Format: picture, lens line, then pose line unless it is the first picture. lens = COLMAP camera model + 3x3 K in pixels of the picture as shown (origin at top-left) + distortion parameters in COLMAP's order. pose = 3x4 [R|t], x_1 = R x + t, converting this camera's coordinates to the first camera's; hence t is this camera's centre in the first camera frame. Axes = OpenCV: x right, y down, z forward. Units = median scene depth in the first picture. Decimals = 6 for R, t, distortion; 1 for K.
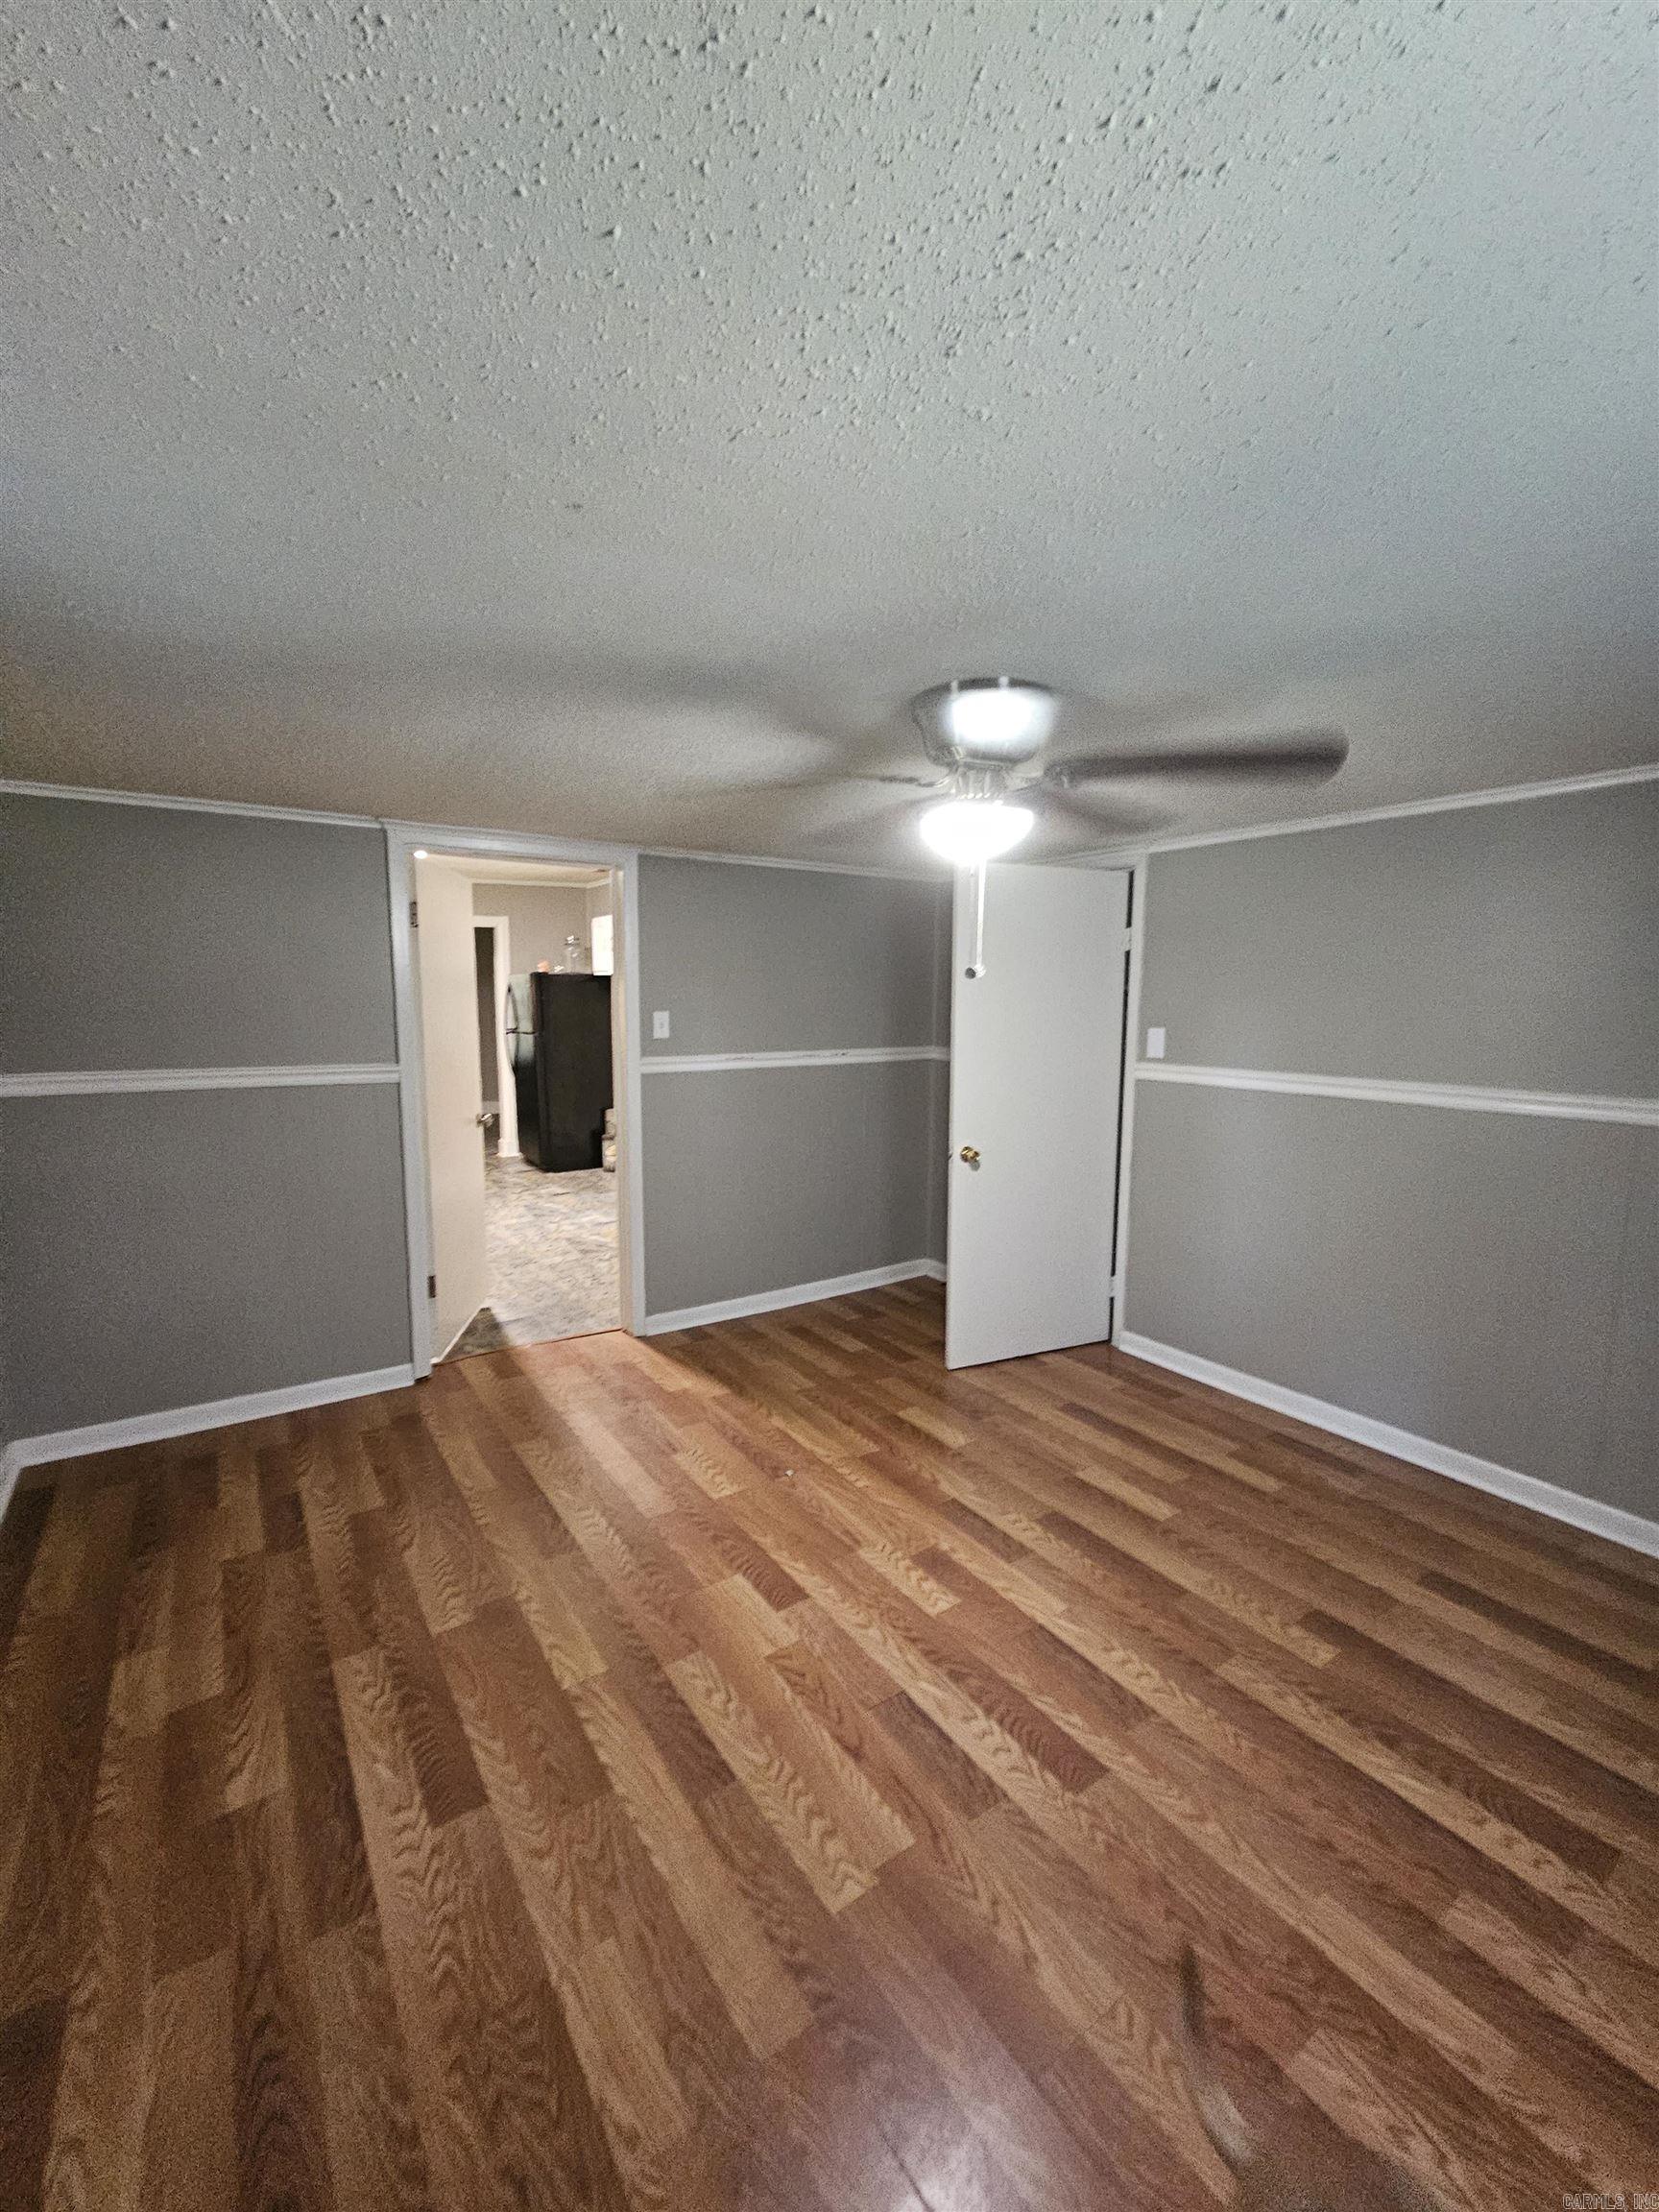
lens RADIAL K [[907.3, 0, 831.8], [0, 907.3, 1086.1], [0, 0, 1]] dist [-0.004456, 0.001430]
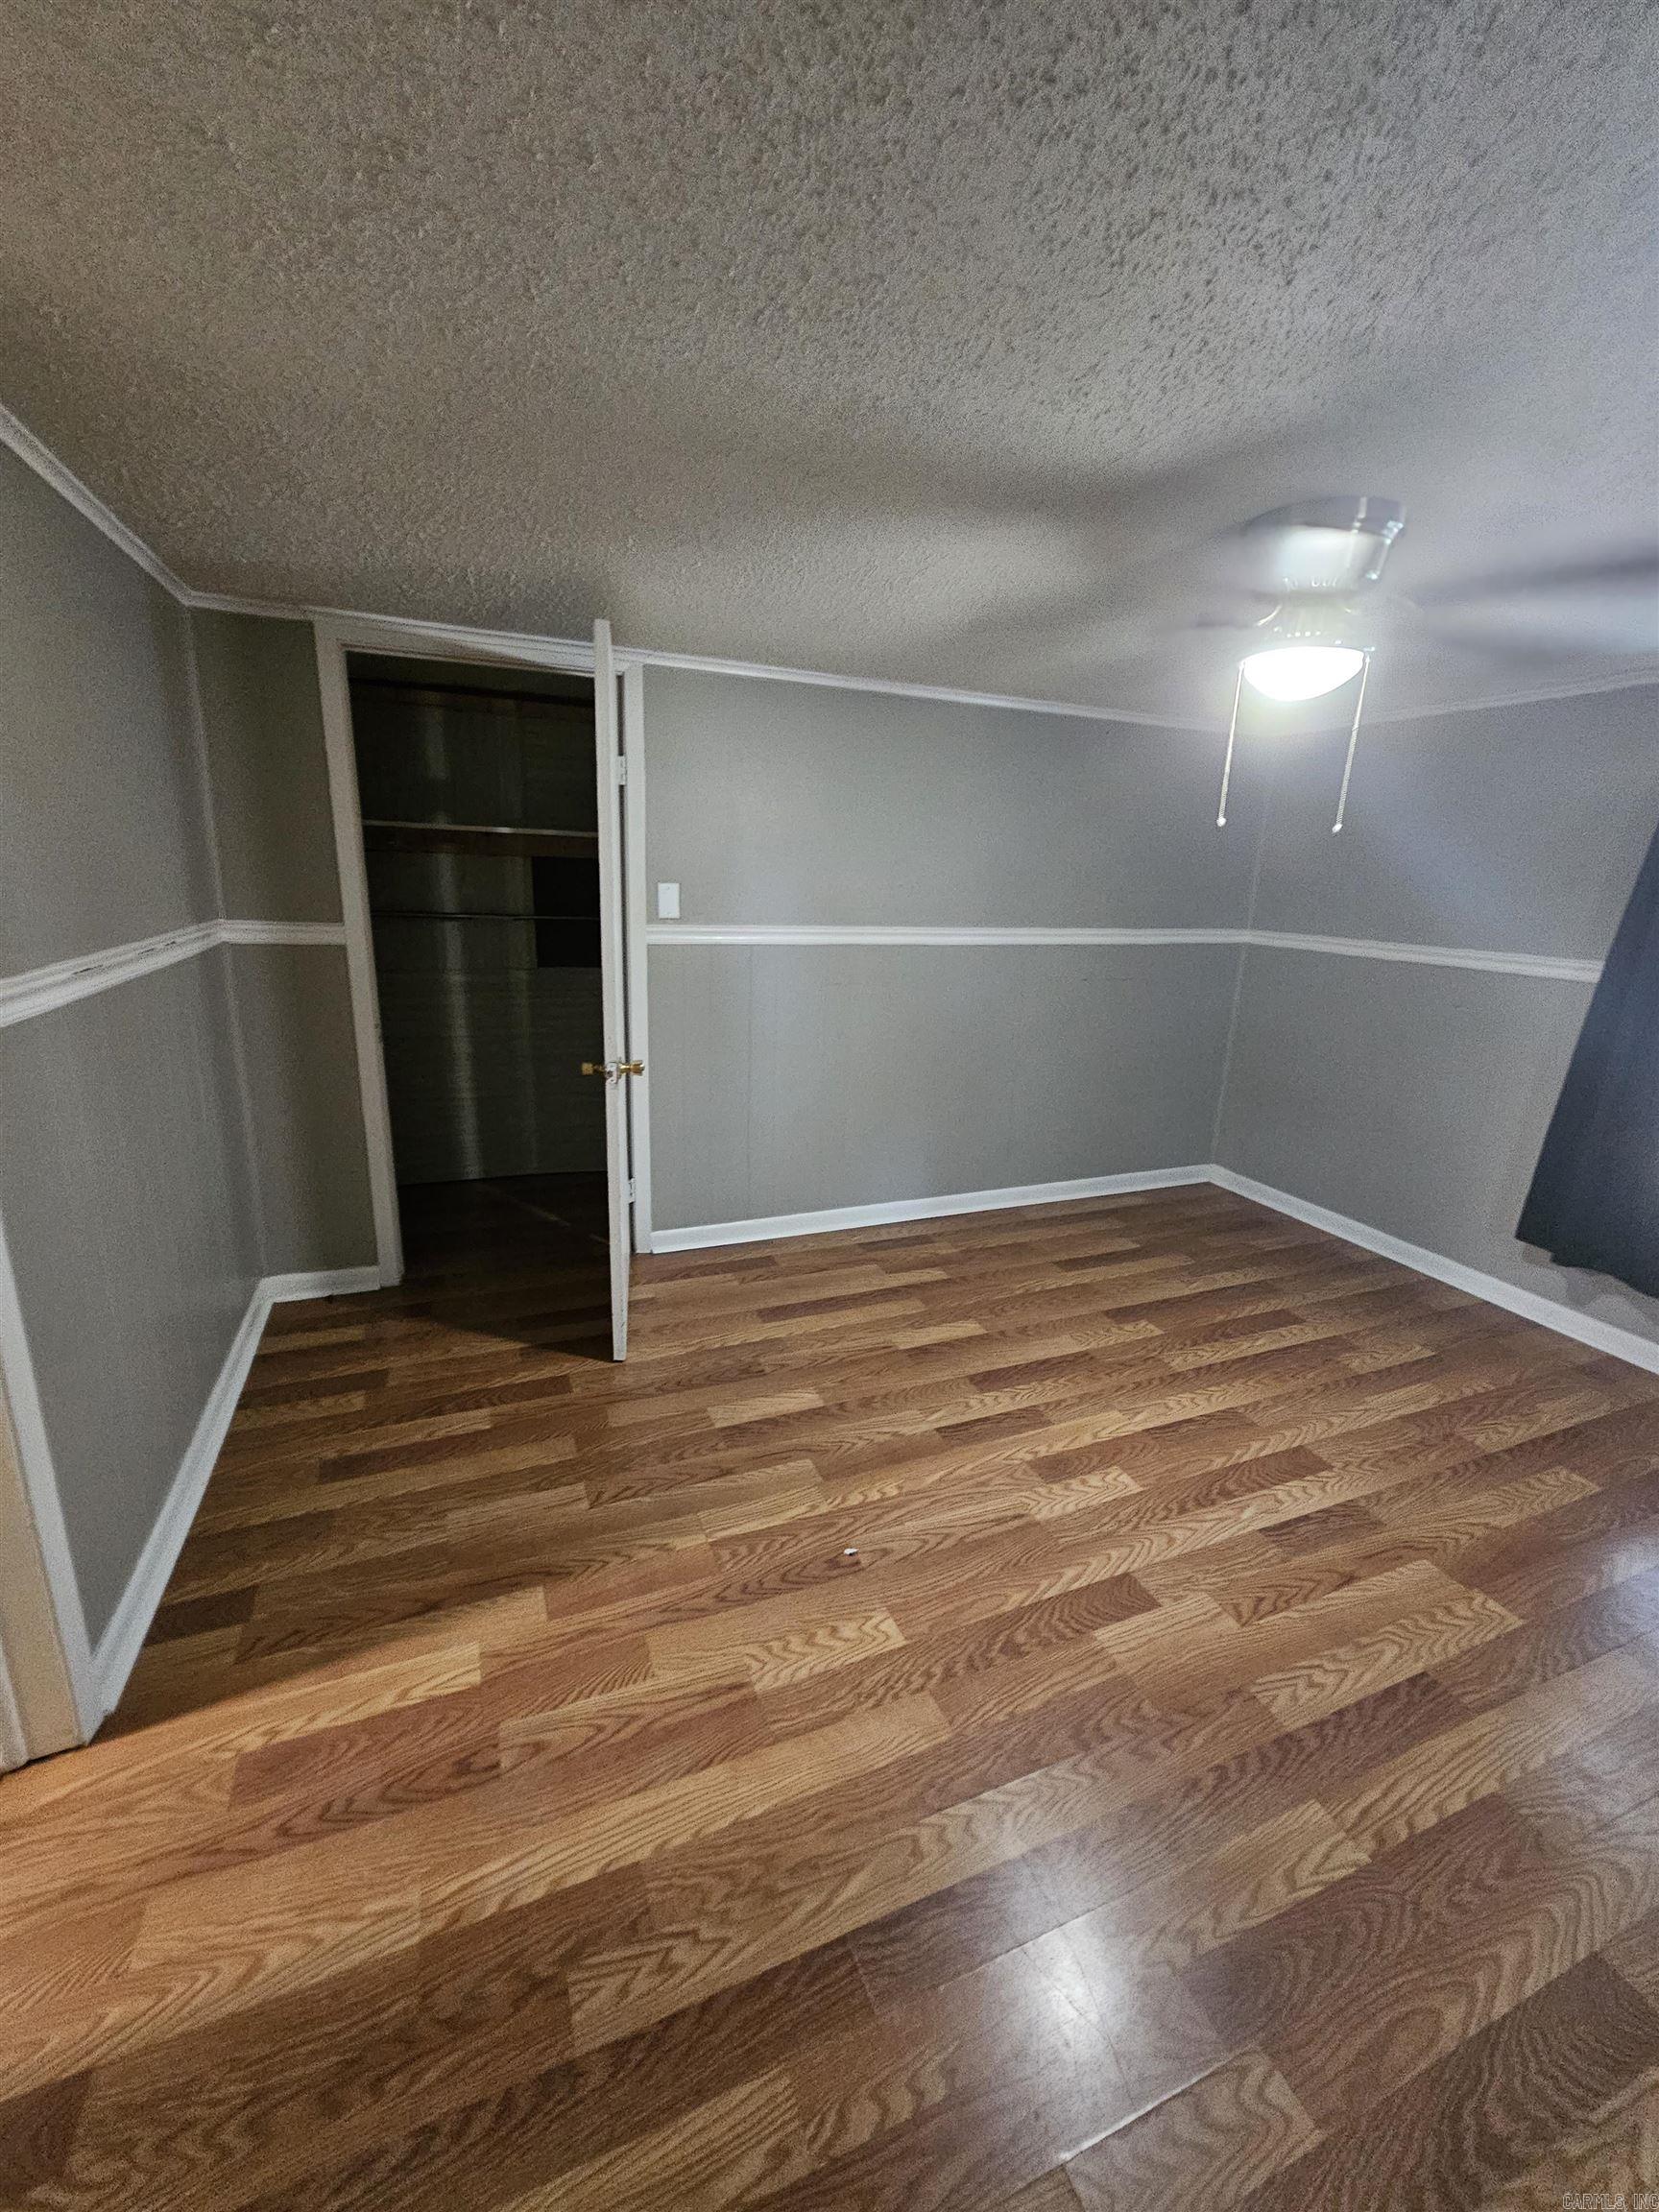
lens RADIAL K [[907.3, 0, 842.4], [0, 907.3, 1109.2], [0, 0, 1]] dist [-0.004456, 0.001430]
pose [[0.199225, -0.243931, 0.949109, -0.718405], [0.063266, 0.969705, 0.235944, -0.071526], [-0.977909, 0.013040, 0.208622, 0.993819]]
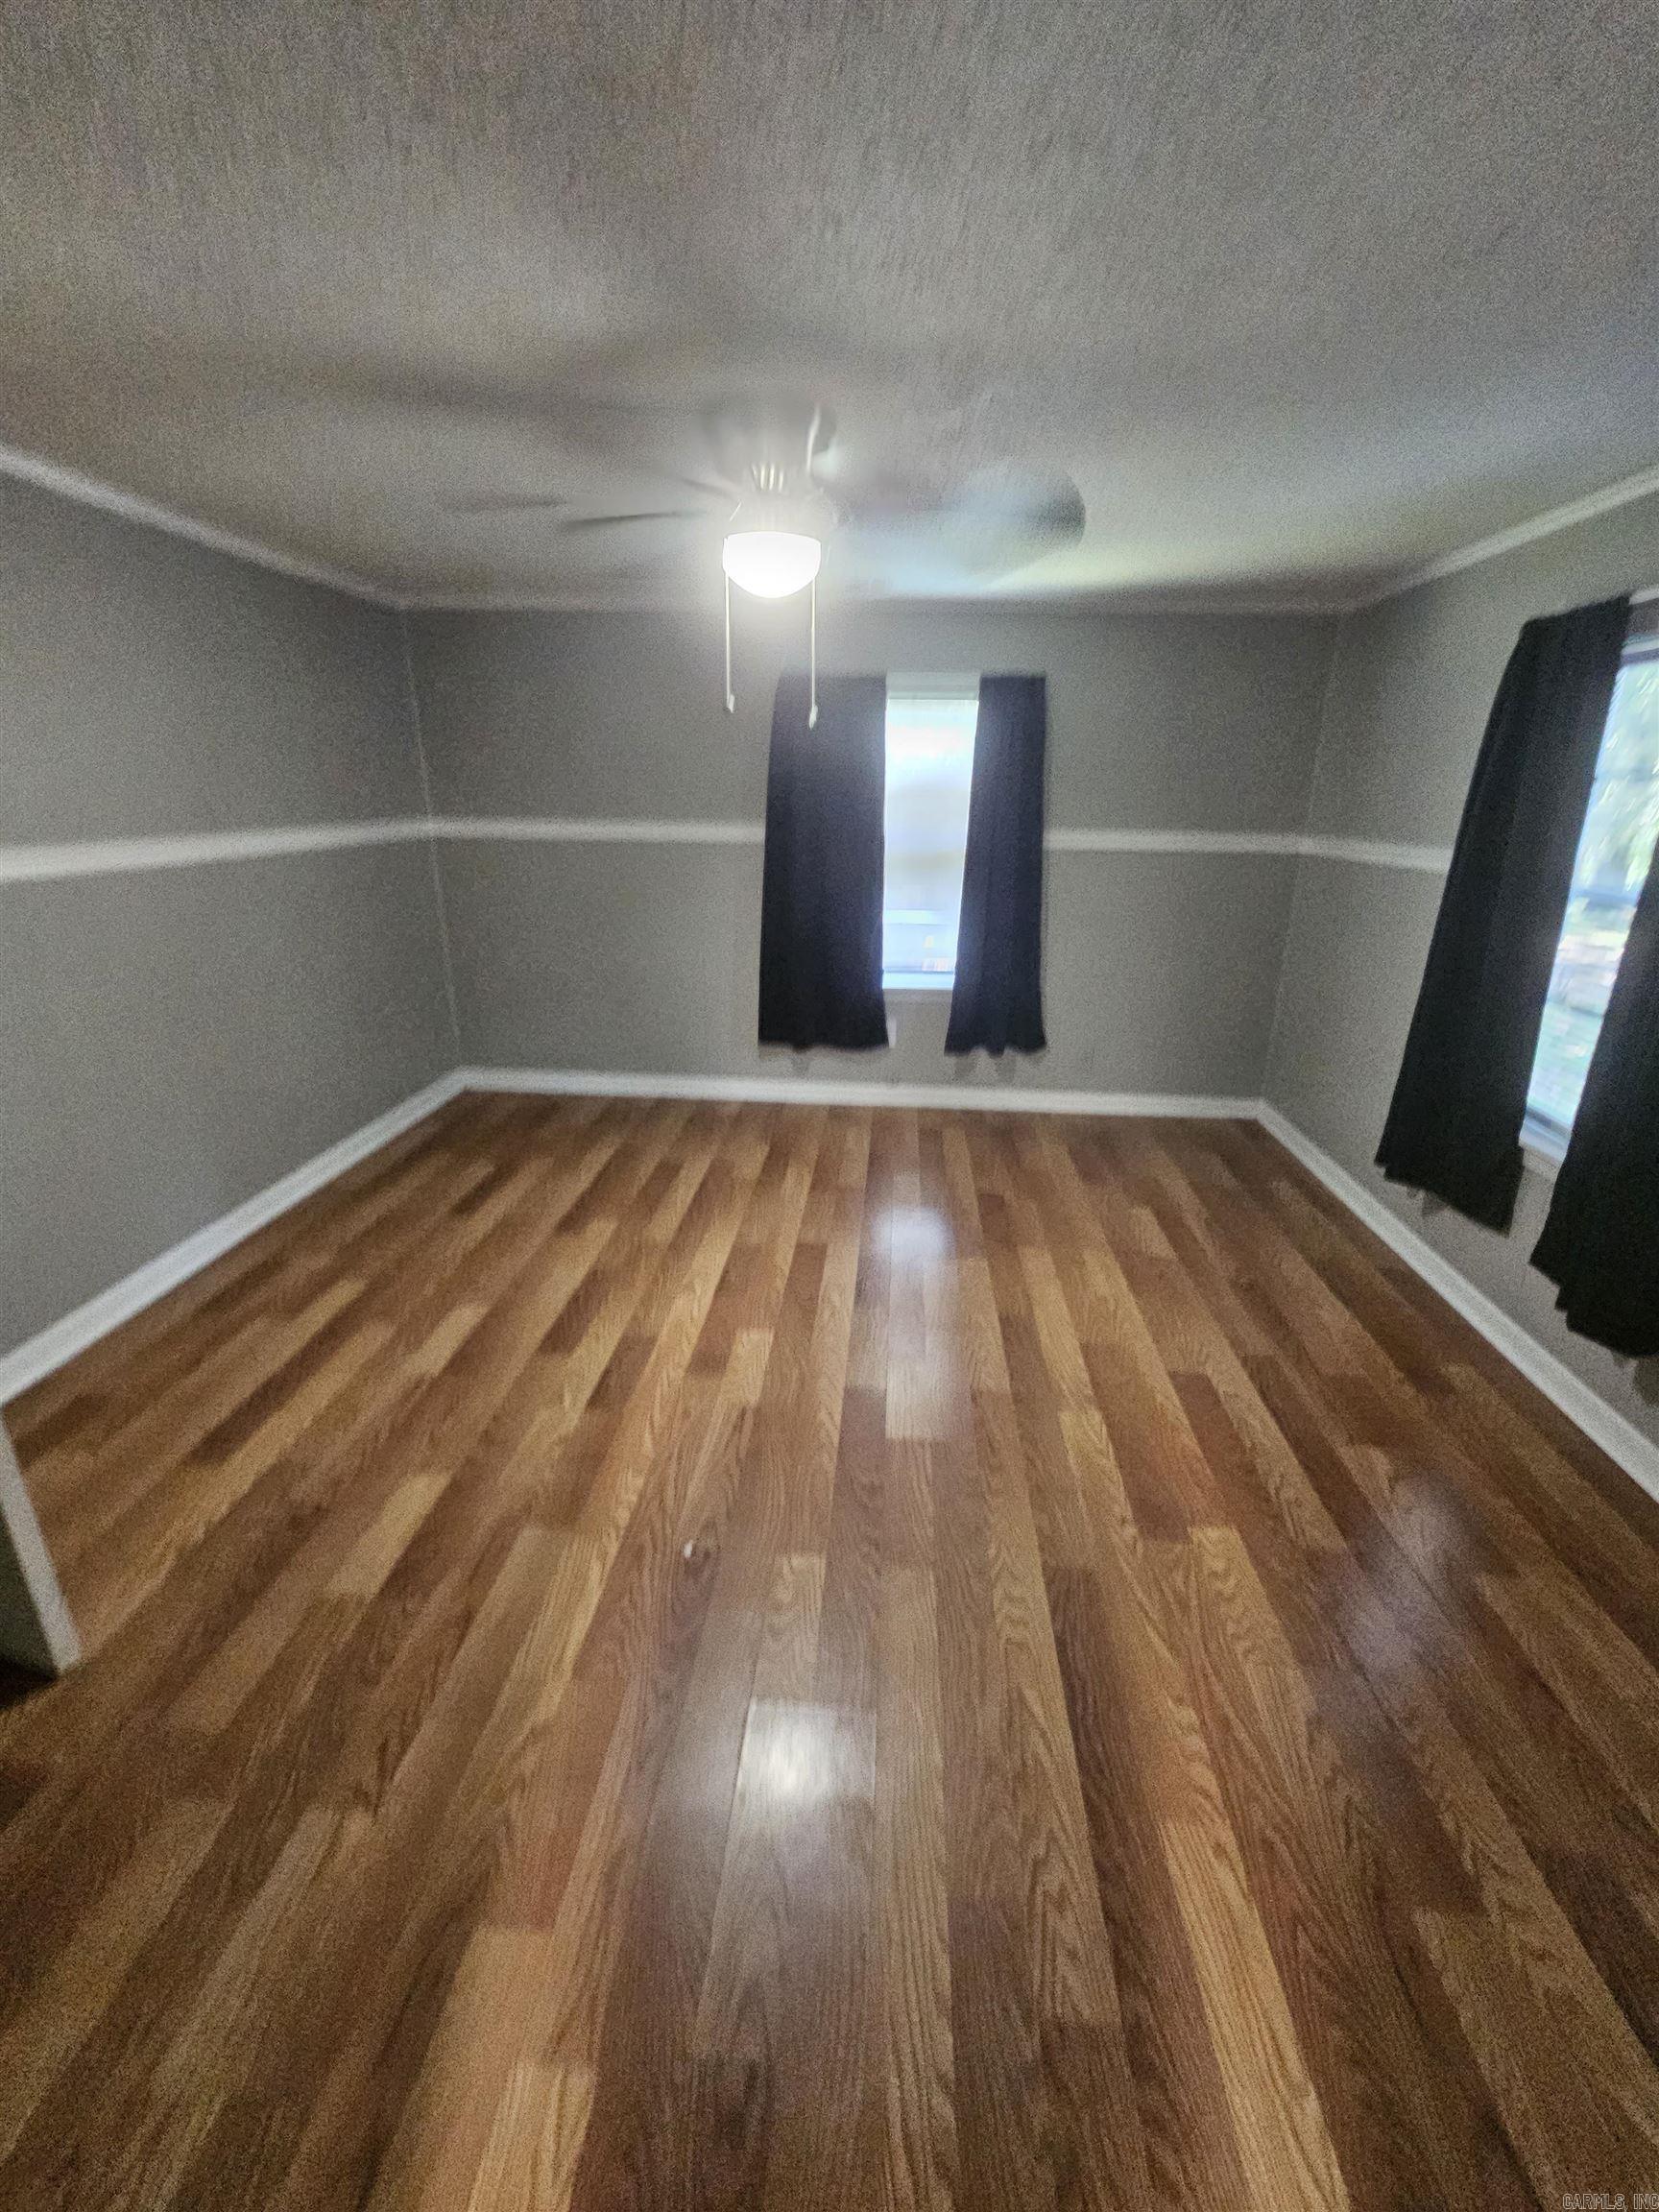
lens RADIAL K [[907.3, 0, 839.3], [0, 907.3, 1096.6], [0, 0, 1]] dist [-0.004456, 0.001430]
pose [[-0.781834, -0.211996, 0.586340, -0.485516], [0.046555, 0.917944, 0.393968, -0.102263], [-0.621747, 0.335314, -0.707810, 1.467134]]
